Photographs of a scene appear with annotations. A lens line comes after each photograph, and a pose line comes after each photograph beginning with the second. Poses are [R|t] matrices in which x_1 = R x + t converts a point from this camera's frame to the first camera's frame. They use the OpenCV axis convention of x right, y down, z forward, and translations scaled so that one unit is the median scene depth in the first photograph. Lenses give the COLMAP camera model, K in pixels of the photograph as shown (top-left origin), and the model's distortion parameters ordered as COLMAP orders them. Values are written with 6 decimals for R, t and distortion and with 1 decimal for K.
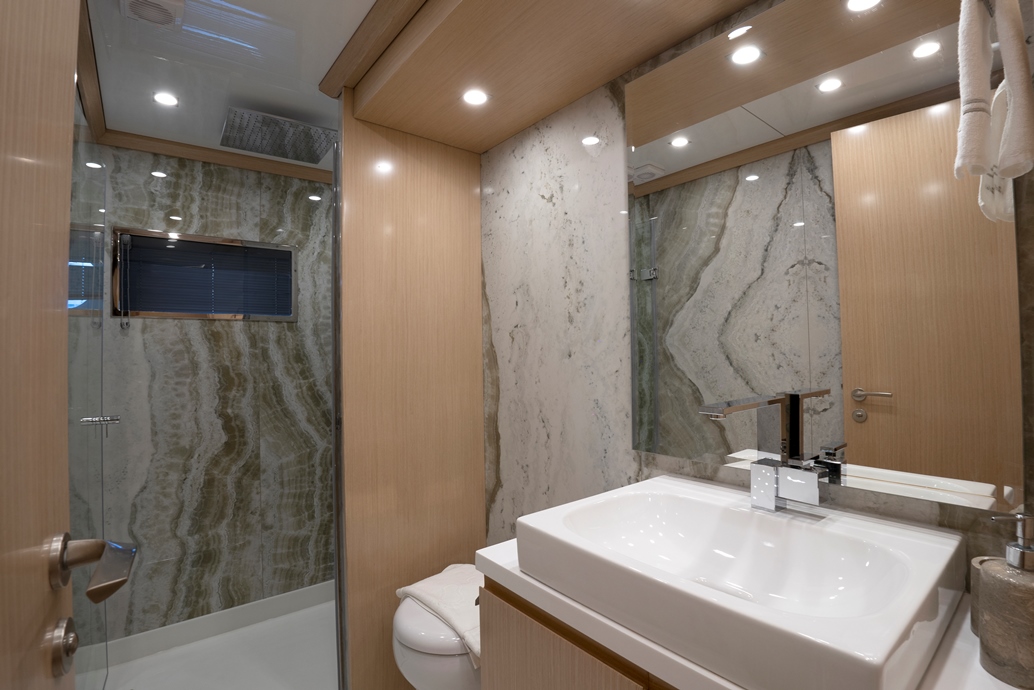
lens RADIAL K [[480.3, 0, 521.5], [0, 480.3, 347.7], [0, 0, 1]] dist [-0.072745, 0.020119]
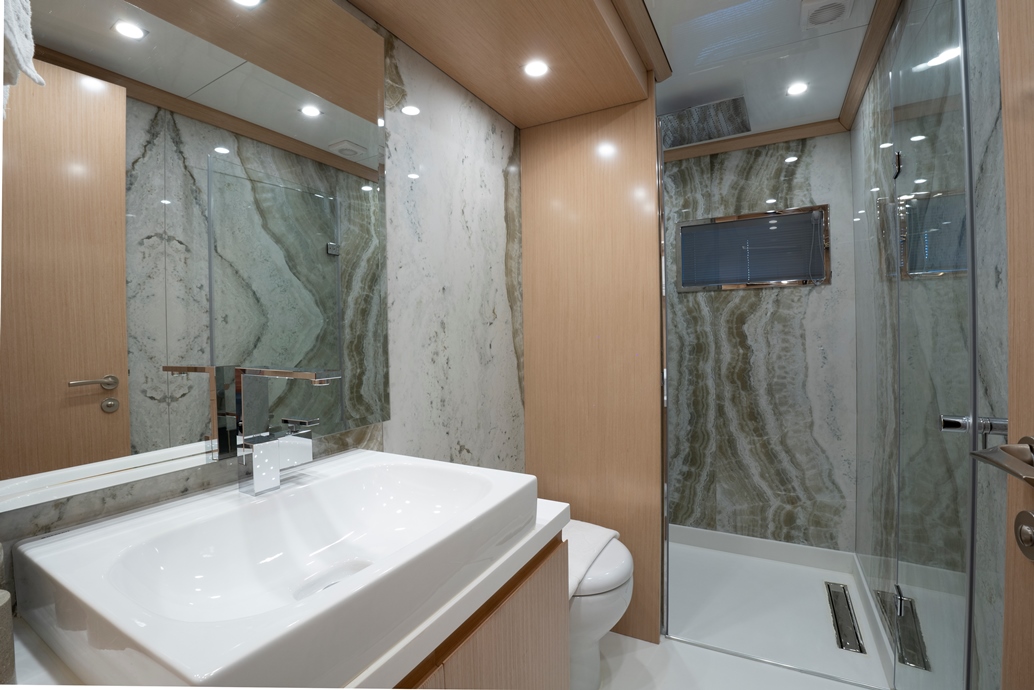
lens RADIAL K [[456.2, 0, 516.9], [0, 456.2, 322.7], [0, 0, 1]] dist [-0.001550, -0.000306]
pose [[-0.361494, 0.028667, 0.931934, -0.474154], [0.000728, 0.999536, -0.030464, 0.012630], [-0.932374, -0.010334, -0.361347, 0.682299]]
